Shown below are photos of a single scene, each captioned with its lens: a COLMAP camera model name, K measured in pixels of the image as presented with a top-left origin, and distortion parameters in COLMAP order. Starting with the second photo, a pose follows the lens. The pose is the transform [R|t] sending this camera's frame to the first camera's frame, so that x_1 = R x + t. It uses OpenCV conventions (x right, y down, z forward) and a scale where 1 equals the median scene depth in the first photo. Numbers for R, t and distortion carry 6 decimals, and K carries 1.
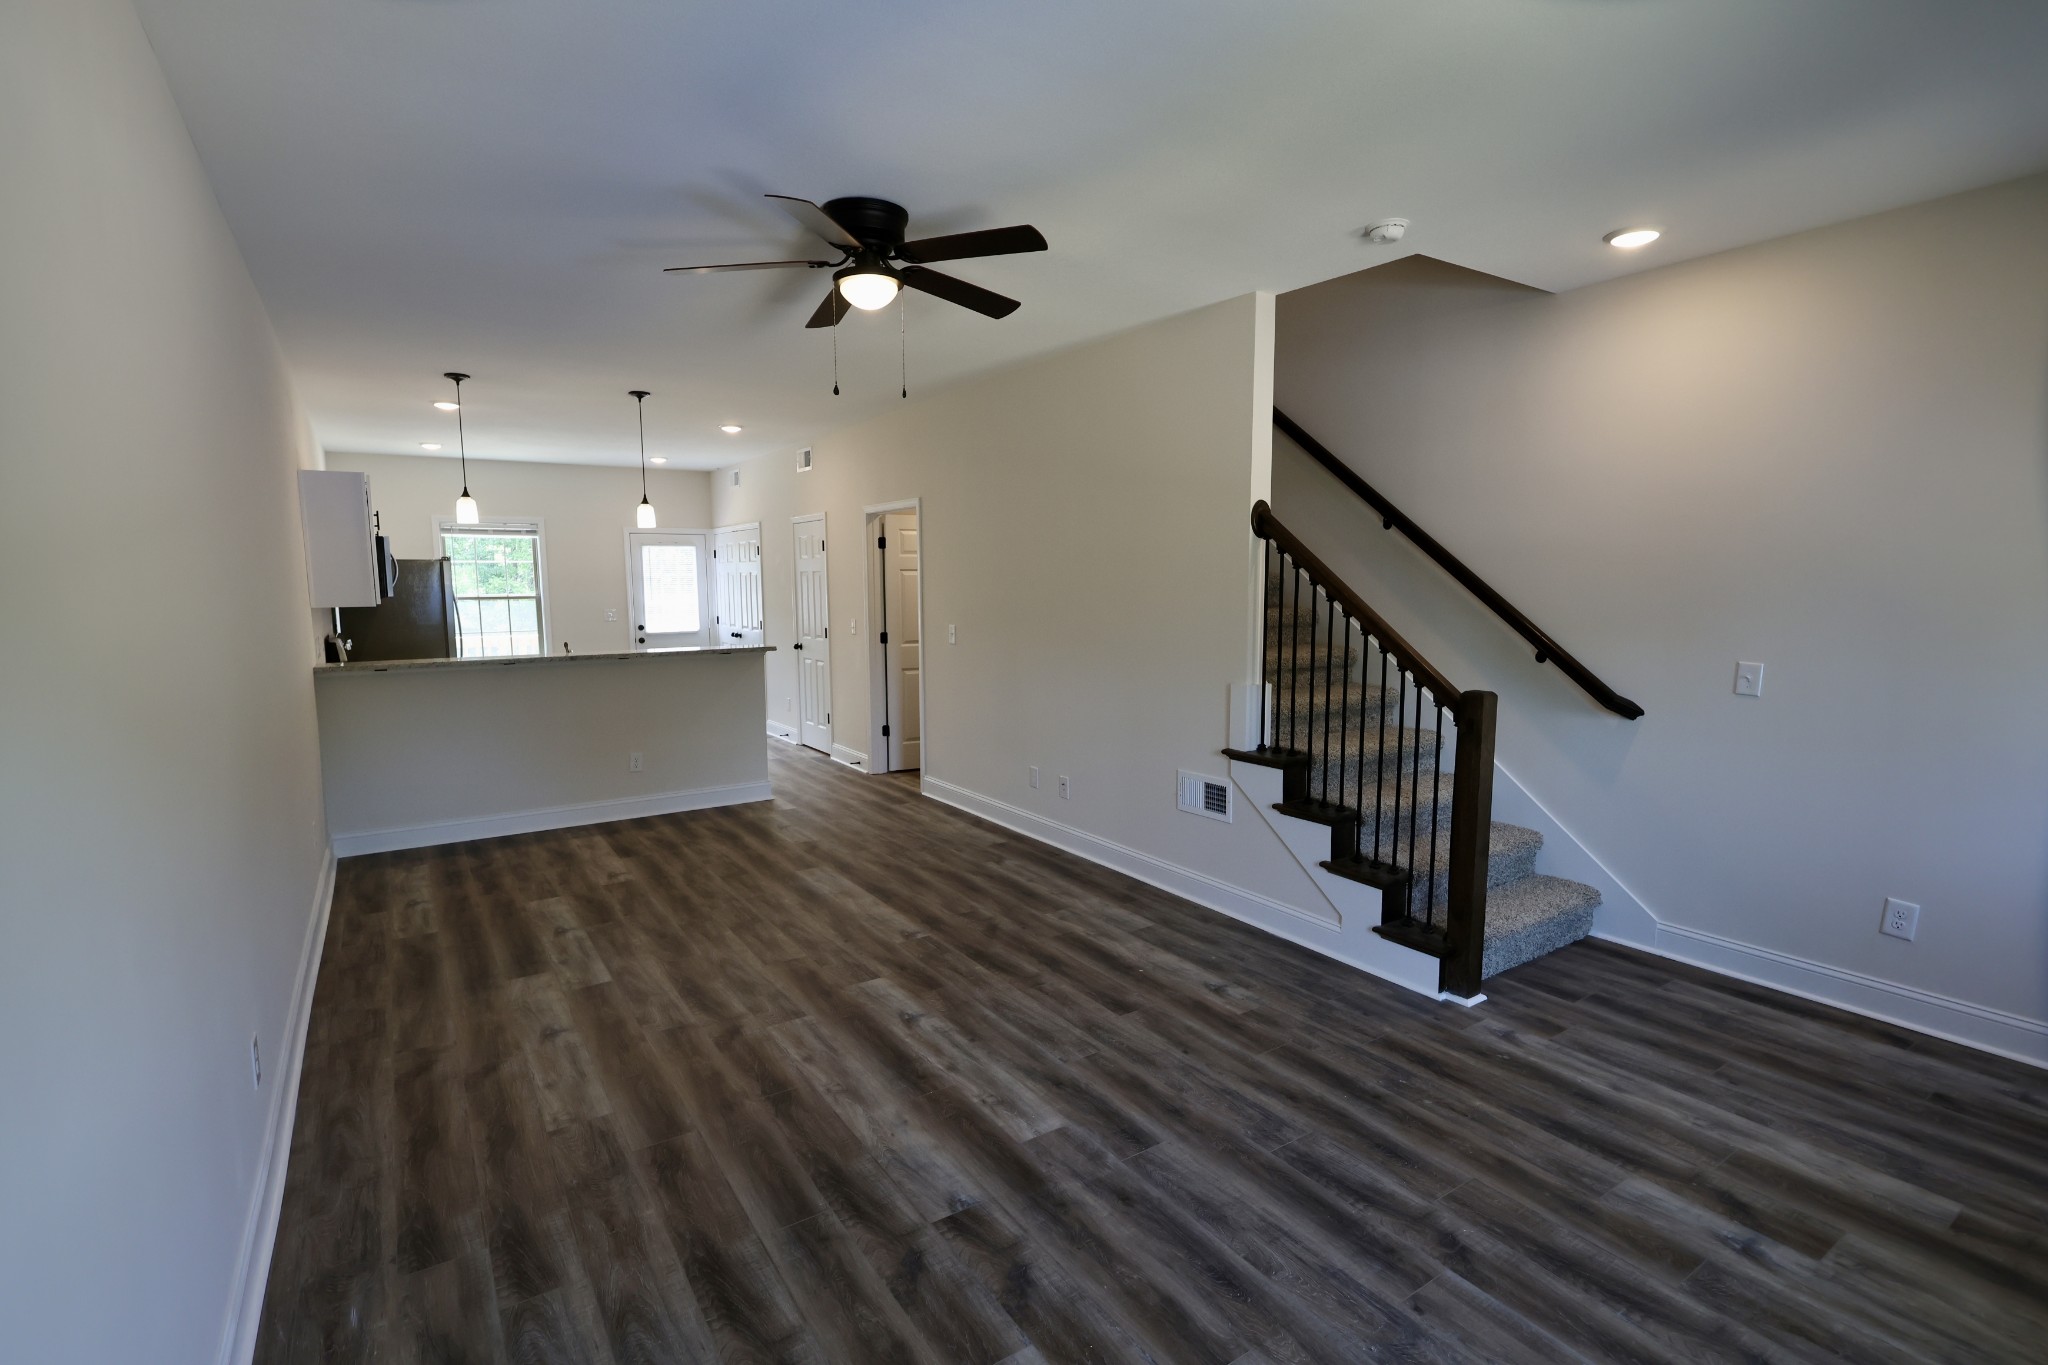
lens RADIAL K [[946.3, 0, 1019.2], [0, 946.3, 687.8], [0, 0, 1]] dist [-0.000710, -0.000200]
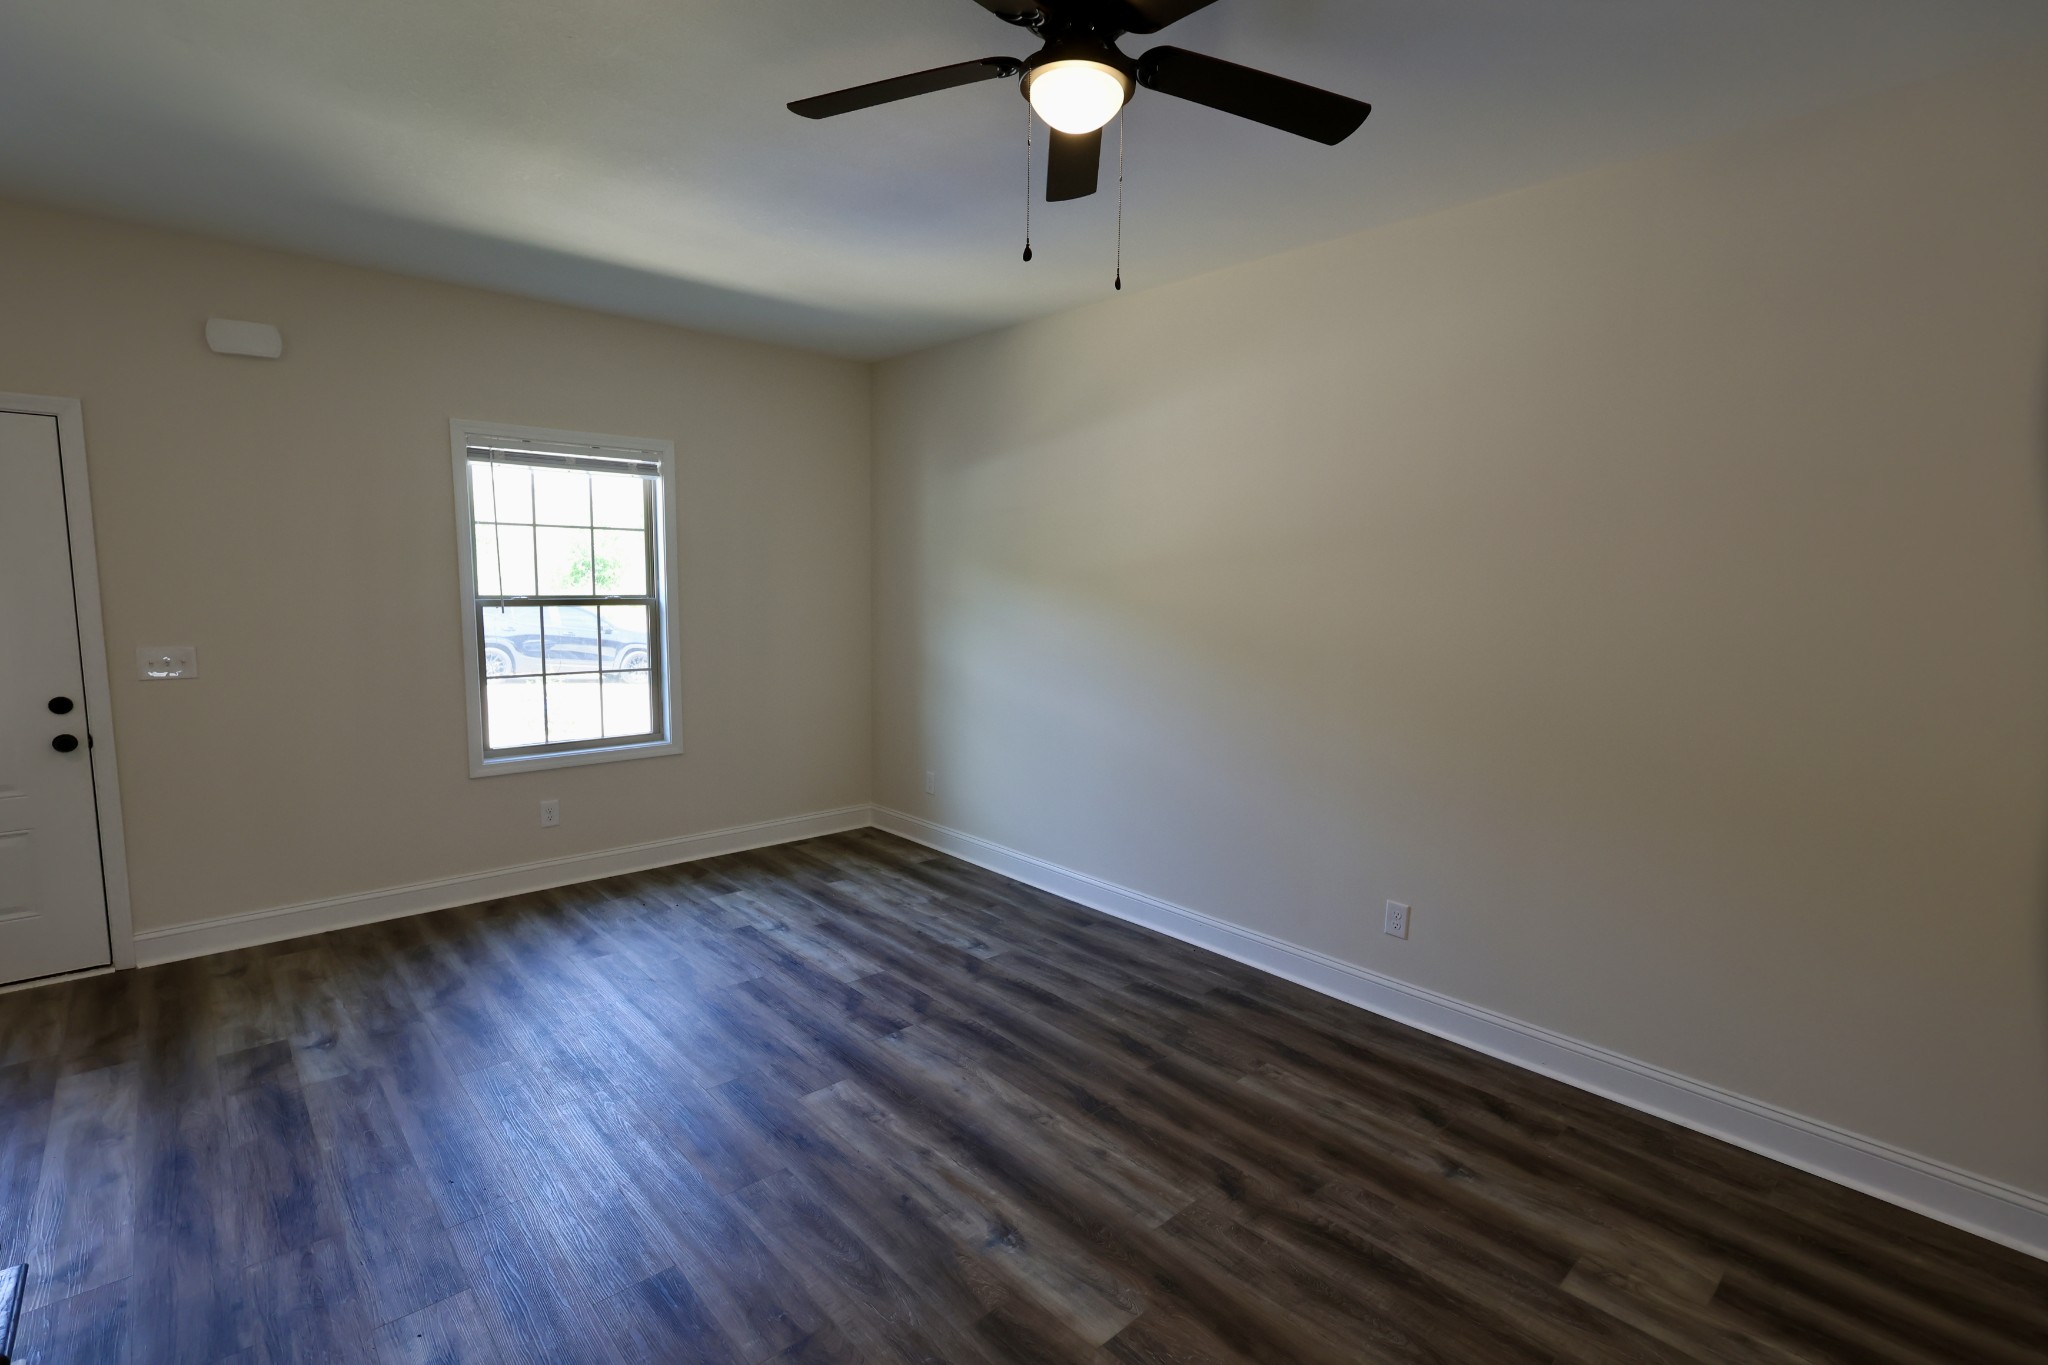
lens RADIAL K [[938.1, 0, 1022.8], [0, 938.1, 711.3], [0, 0, 1]] dist [-0.002079, -0.000014]
pose [[-0.988028, 0.010521, -0.153914, -0.031754], [-0.029629, 0.966158, 0.256246, -0.188606], [0.151401, 0.257738, -0.954279, 1.642683]]
